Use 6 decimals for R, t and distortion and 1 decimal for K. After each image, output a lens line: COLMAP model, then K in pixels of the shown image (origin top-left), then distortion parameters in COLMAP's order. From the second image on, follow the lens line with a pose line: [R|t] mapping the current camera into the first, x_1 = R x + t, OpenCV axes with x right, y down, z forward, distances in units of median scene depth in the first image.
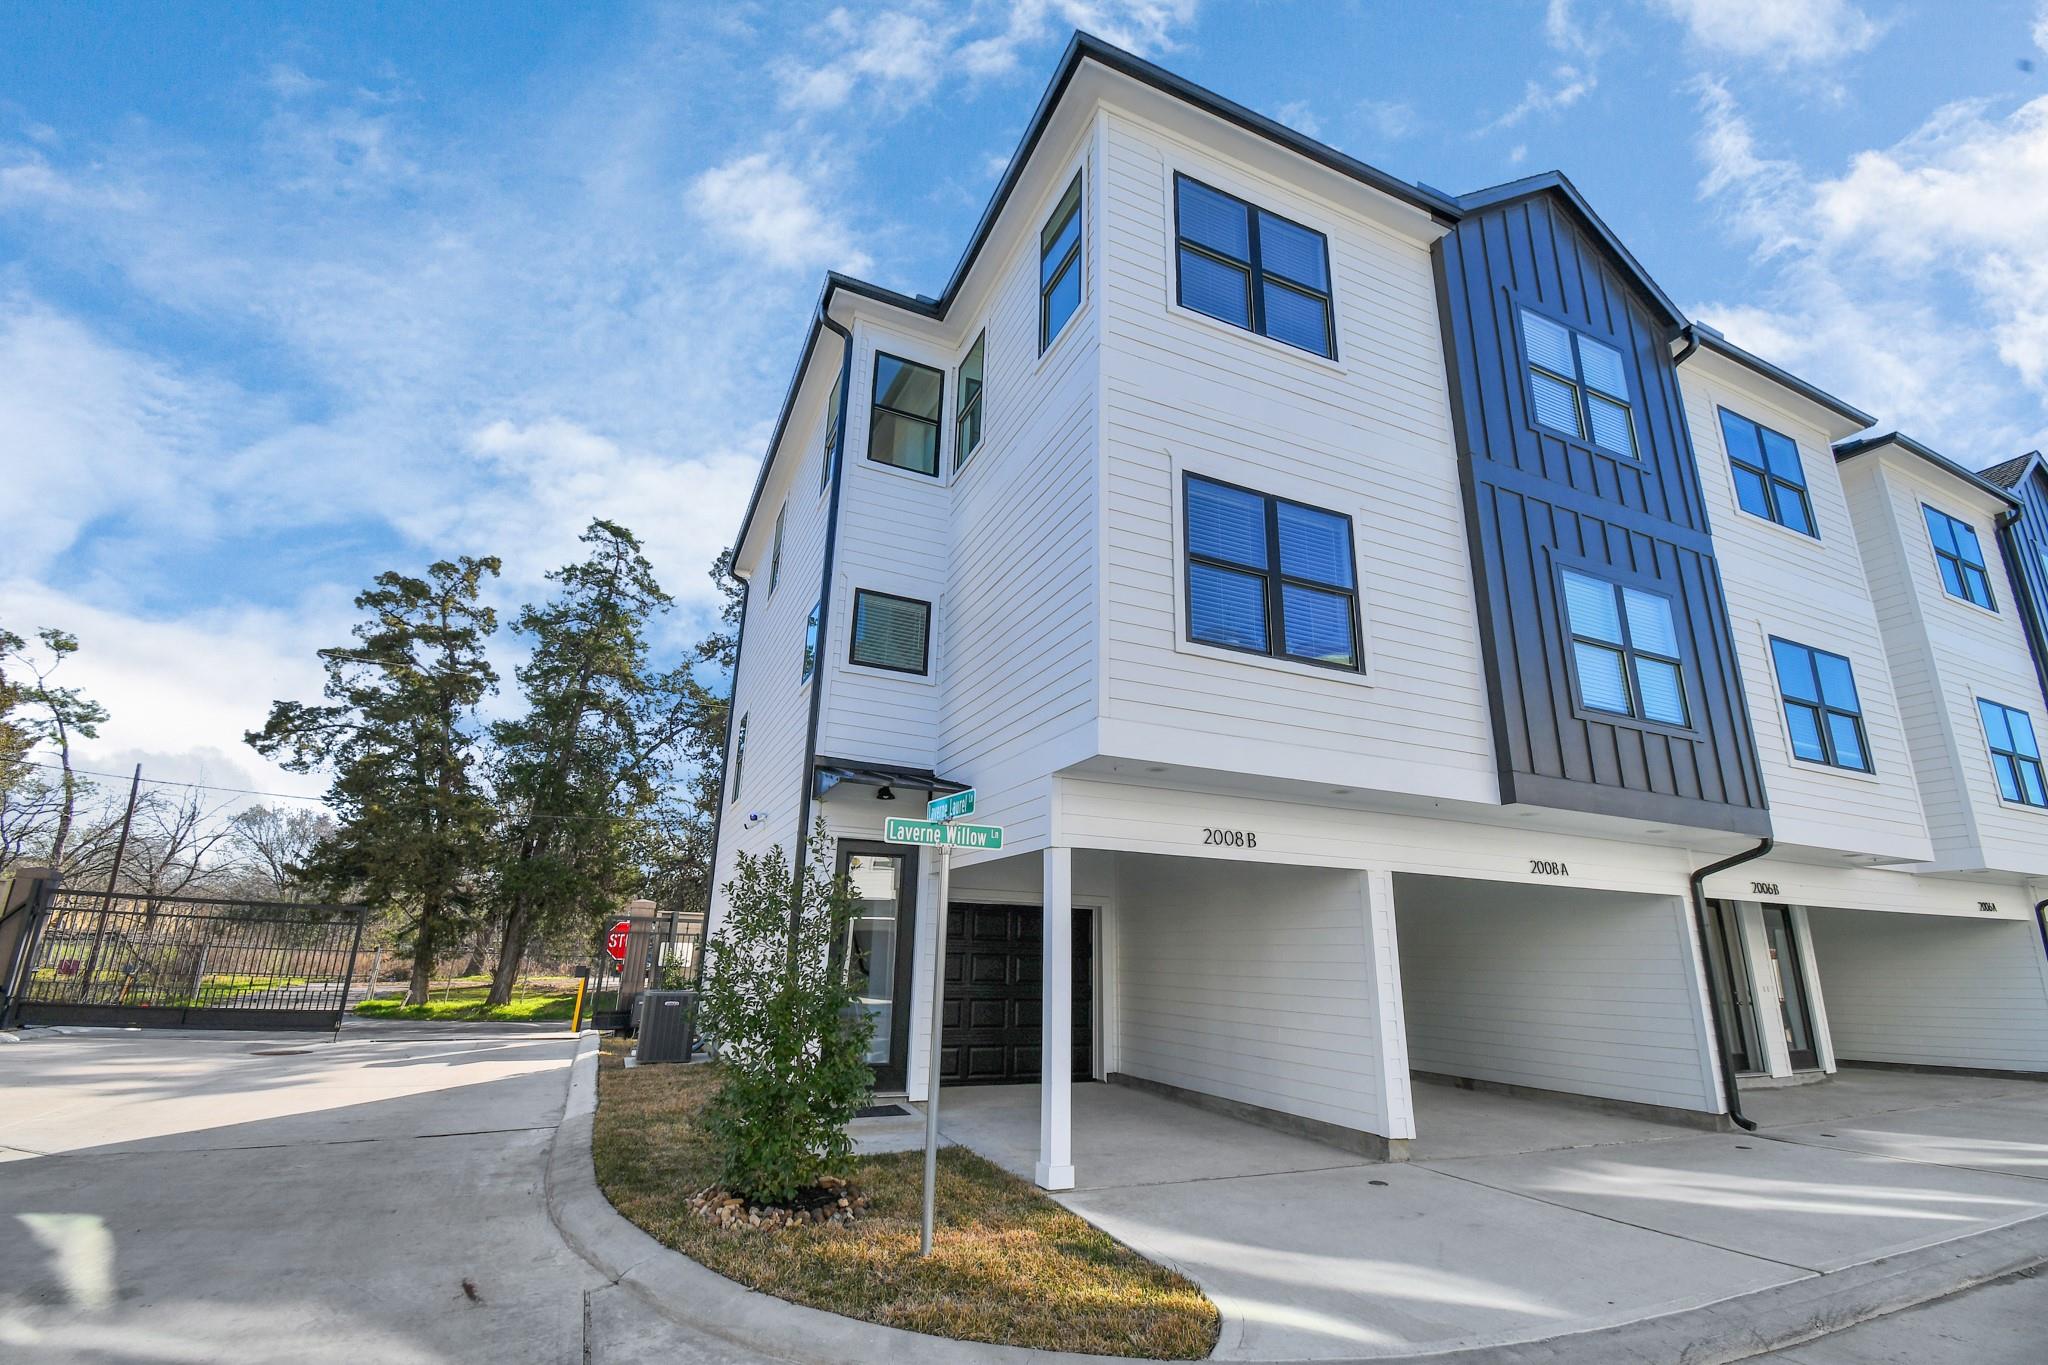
lens RADIAL K [[900.4, 0, 1020.9], [0, 900.4, 689.8], [0, 0, 1]] dist [0.018192, -0.023489]
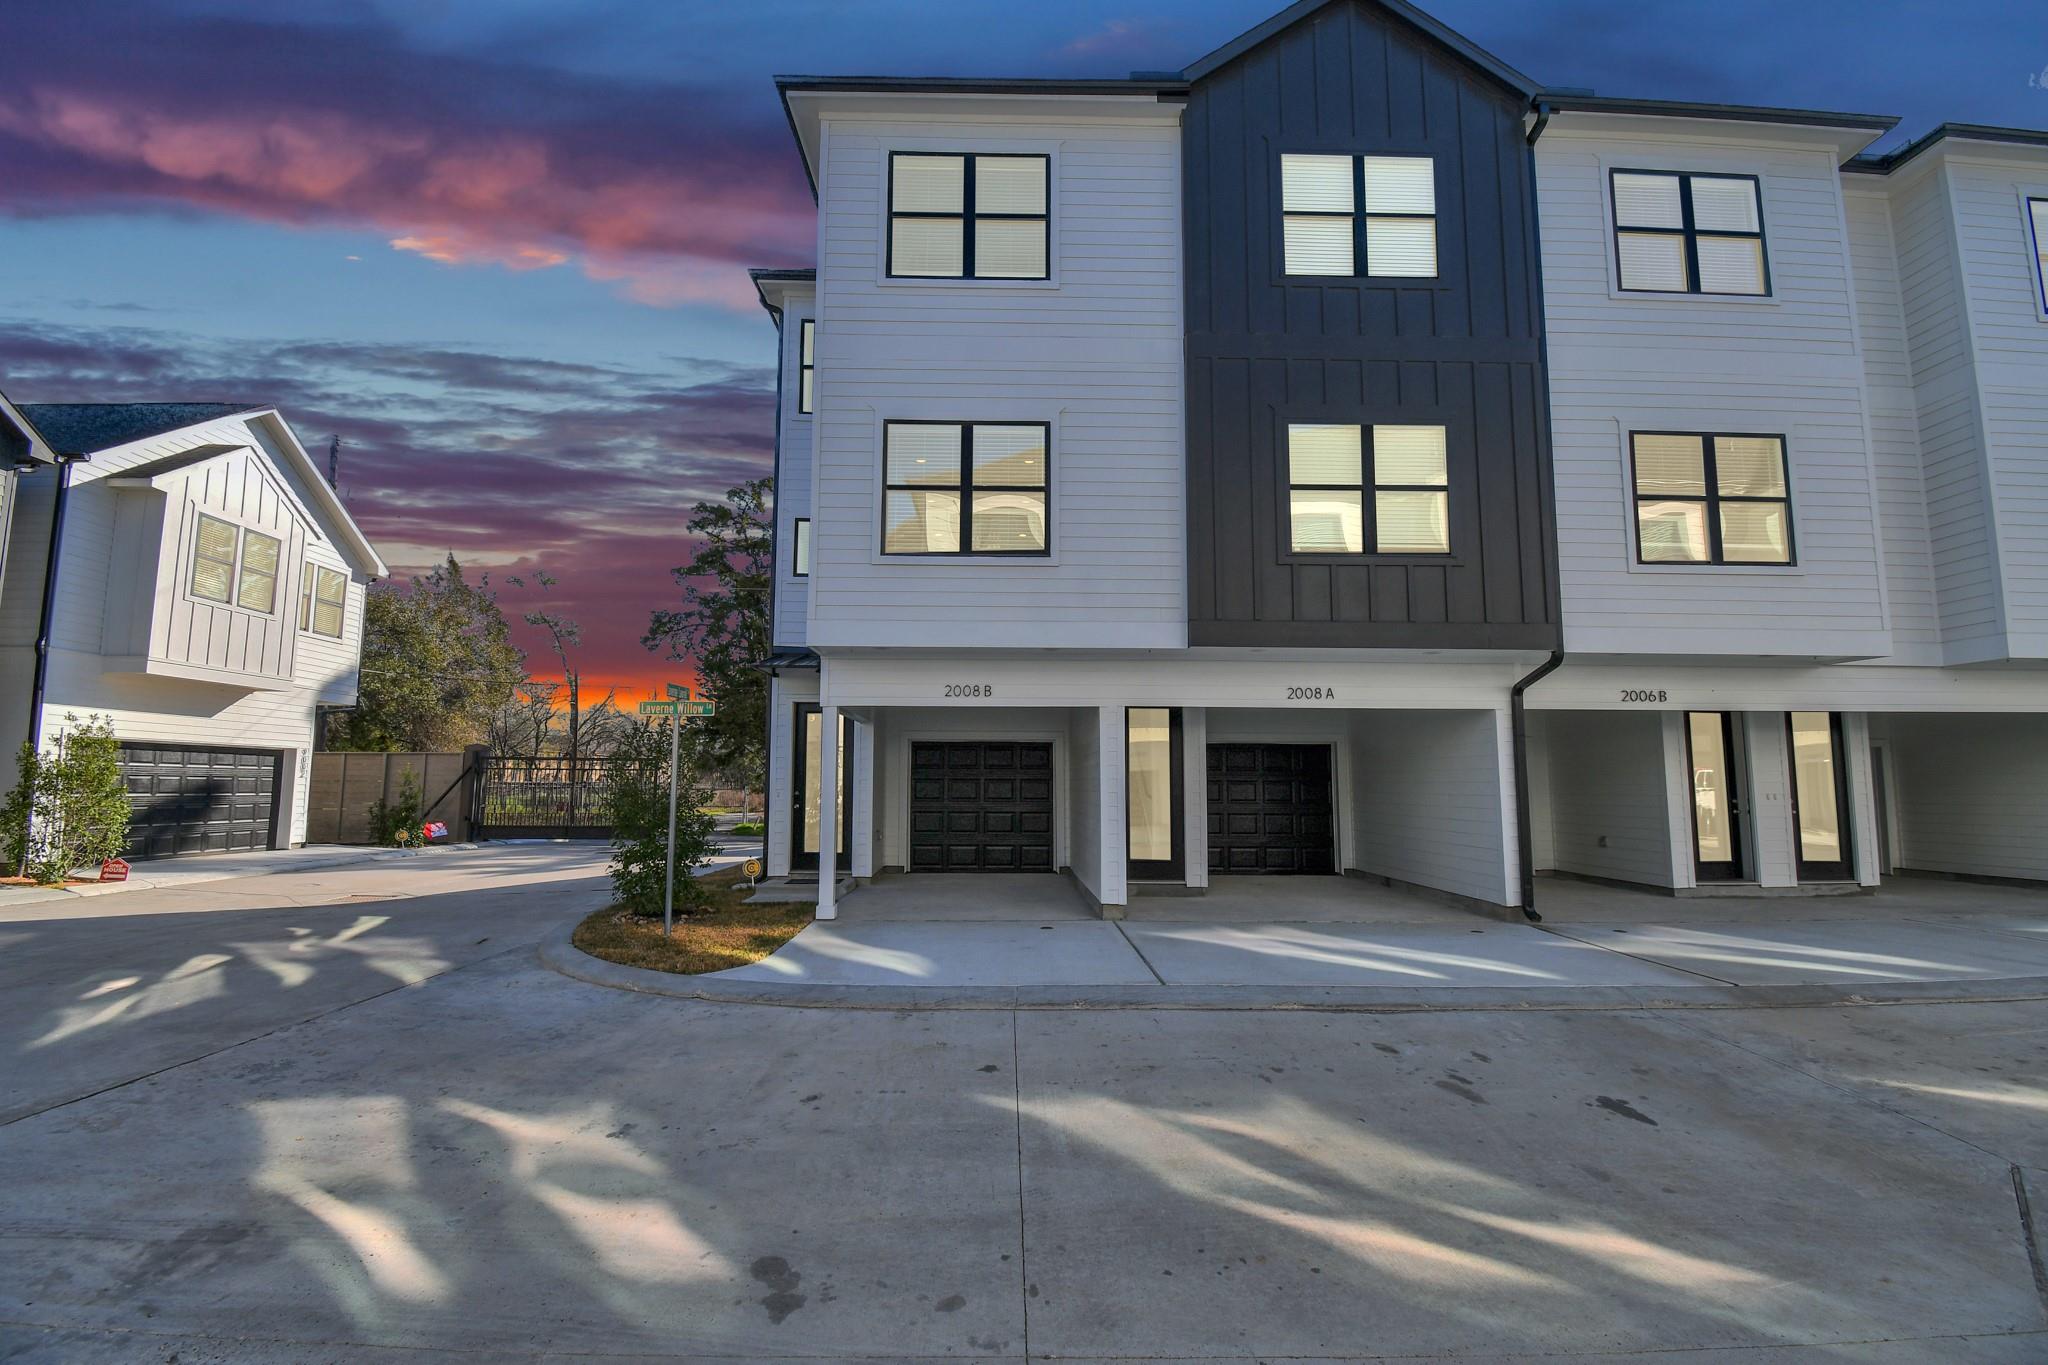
lens RADIAL K [[900.4, 0, 1020.9], [0, 900.4, 689.8], [0, 0, 1]] dist [0.018192, -0.023489]
pose [[0.920993, -0.061389, -0.384711, 0.186648], [0.128938, 0.979885, 0.152315, -0.006985], [0.367622, -0.189885, 0.910383, -0.043551]]
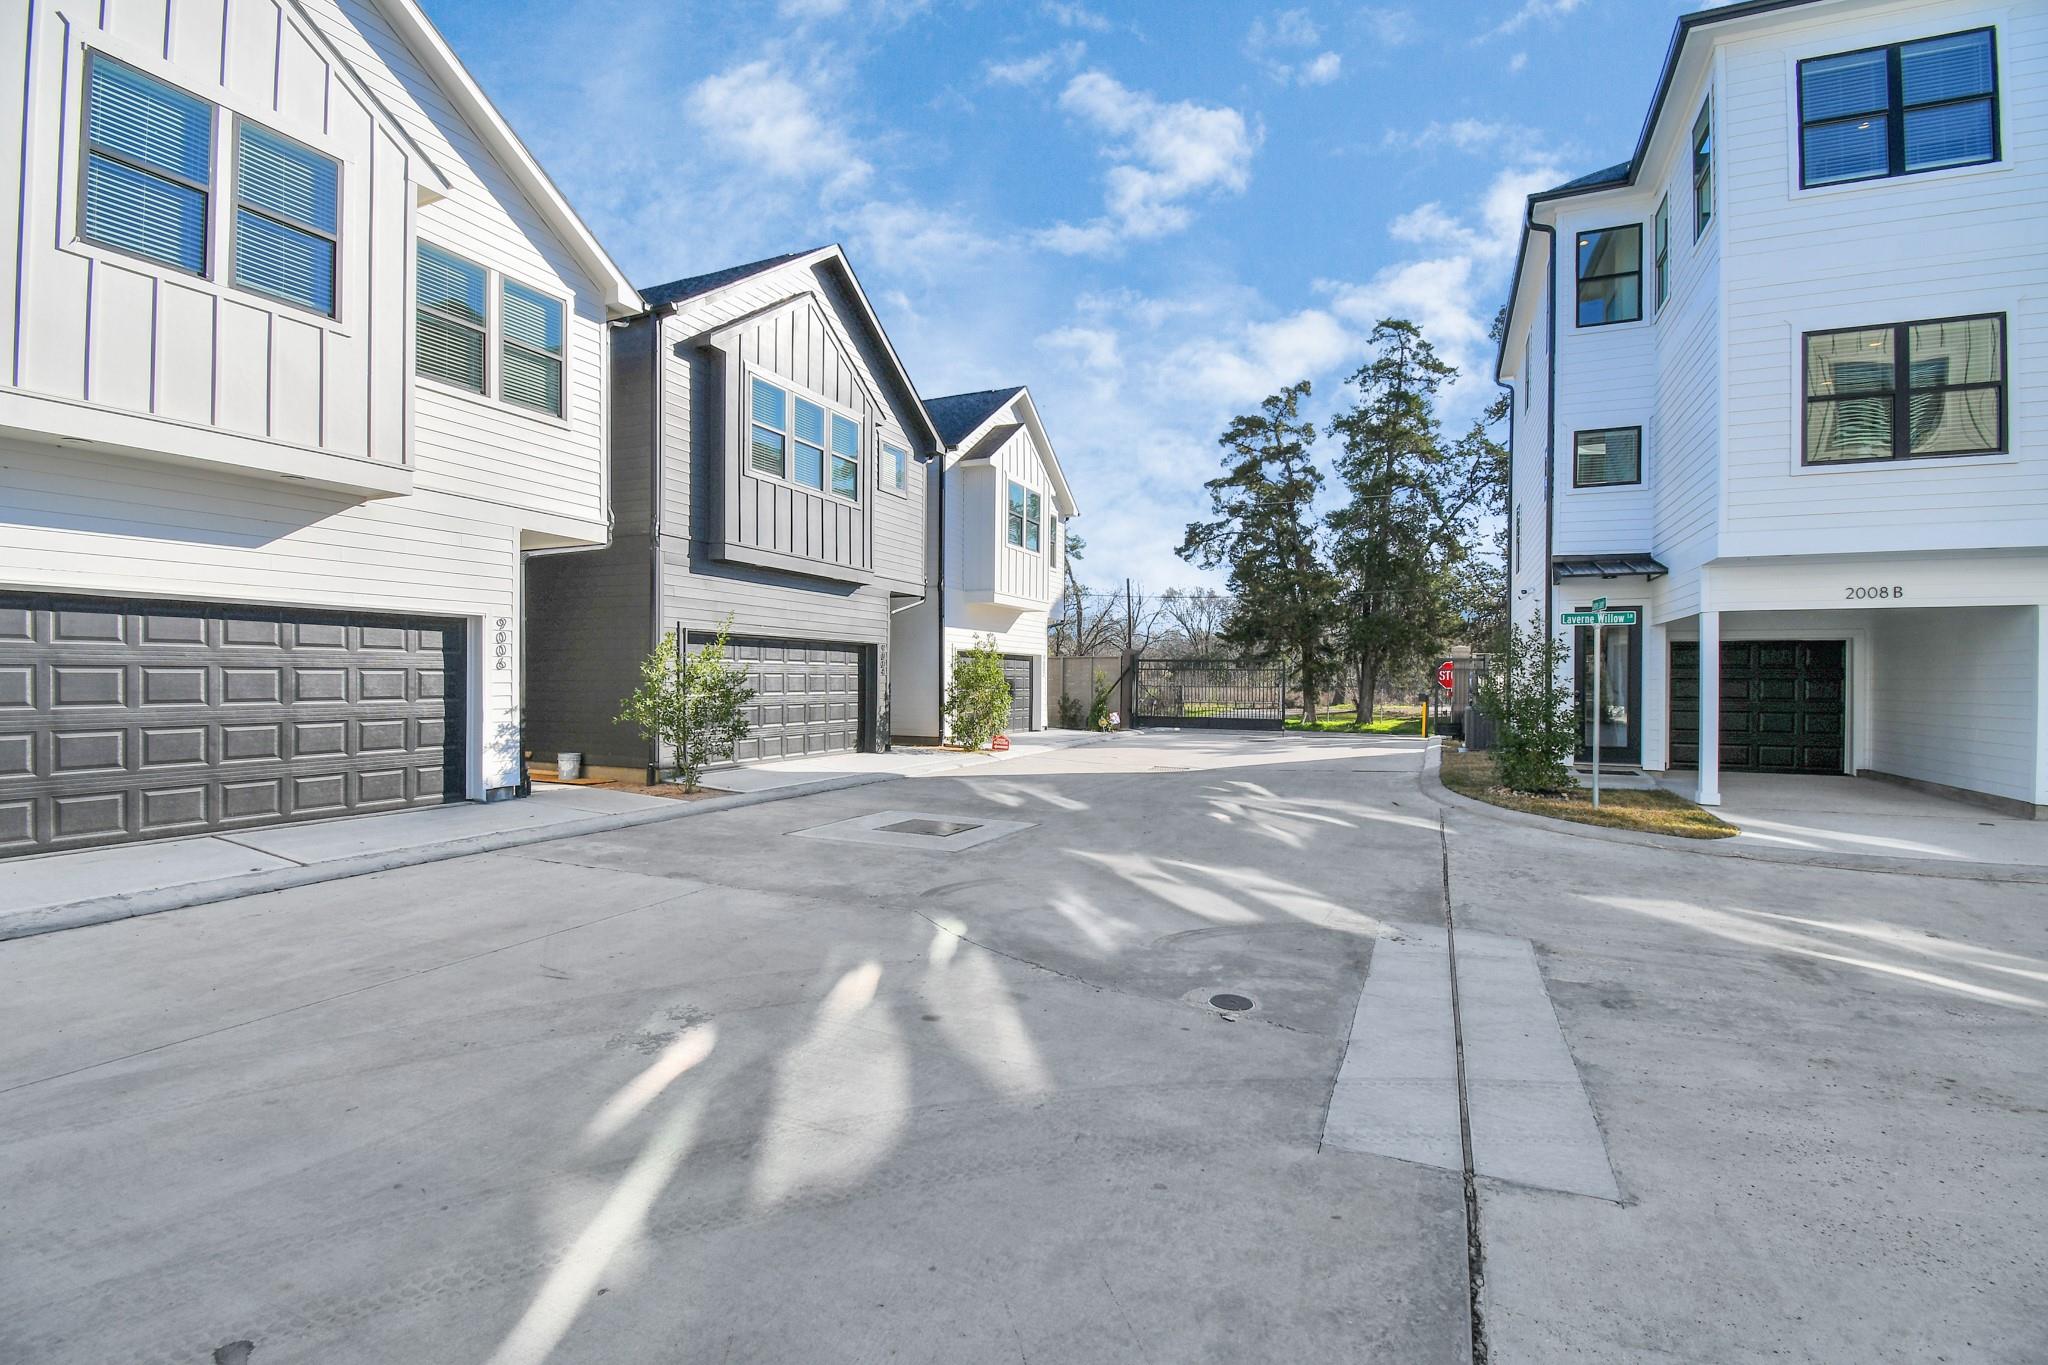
lens RADIAL K [[900.4, 0, 1020.9], [0, 900.4, 689.8], [0, 0, 1]] dist [0.018192, -0.023489]
pose [[0.656434, -0.013326, -0.754265, 0.092841], [0.225816, 0.957469, 0.179611, -0.052697], [0.719792, -0.288228, 0.631525, -0.190079]]
